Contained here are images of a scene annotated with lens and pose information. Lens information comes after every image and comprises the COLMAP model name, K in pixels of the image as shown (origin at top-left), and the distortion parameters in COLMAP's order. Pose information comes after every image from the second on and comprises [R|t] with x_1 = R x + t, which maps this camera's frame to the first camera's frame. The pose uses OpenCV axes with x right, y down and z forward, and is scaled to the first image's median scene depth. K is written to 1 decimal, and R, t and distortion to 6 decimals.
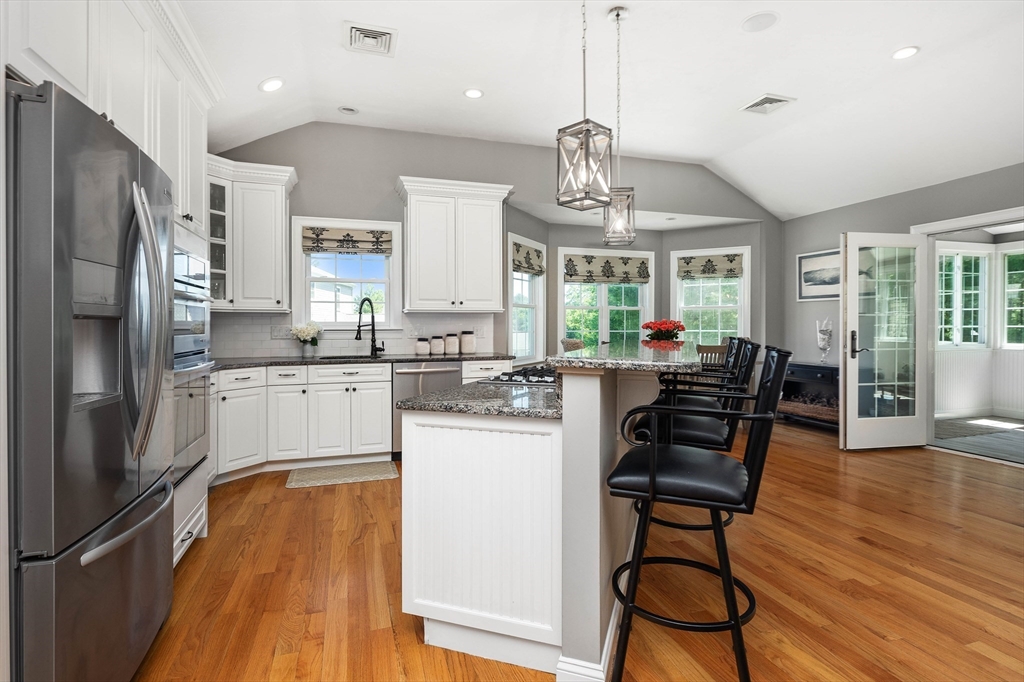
lens RADIAL K [[503.9, 0, 510.8], [0, 503.9, 335.6], [0, 0, 1]] dist [0.003973, -0.004501]
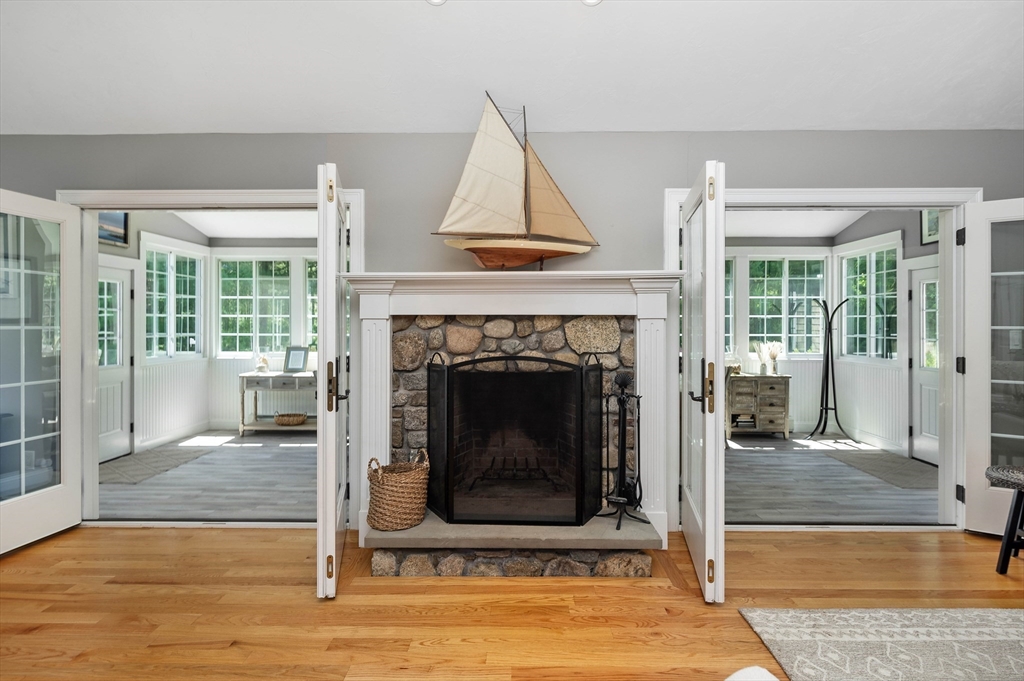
lens RADIAL K [[503.9, 0, 513.2], [0, 503.9, 326.7], [0, 0, 1]] dist [0.003973, -0.004501]
pose [[0.315352, 0.002863, 0.948970, 0.366326], [0.010322, 0.999926, -0.006447, -0.031500], [-0.948919, 0.011828, 0.315299, 0.244466]]
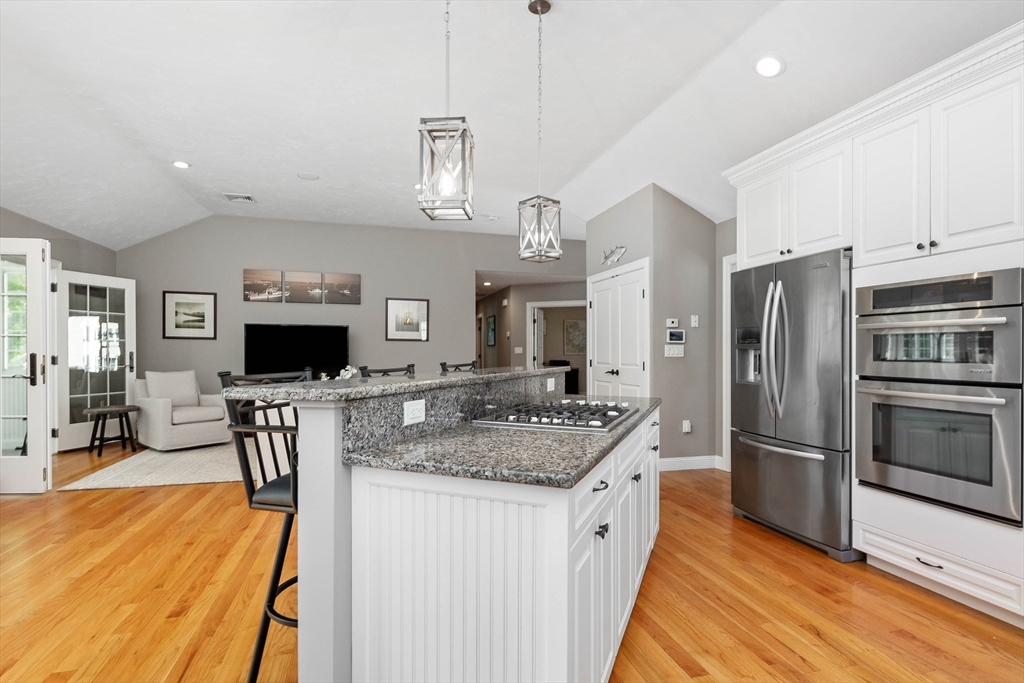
lens RADIAL K [[503.9, 0, 516.5], [0, 503.9, 360.2], [0, 0, 1]] dist [0.003973, -0.004501]
pose [[-0.999478, -0.000655, 0.032292, 0.072963], [0.000463, 0.999400, 0.034629, -0.019918], [-0.032295, 0.034626, -0.998878, 1.018278]]
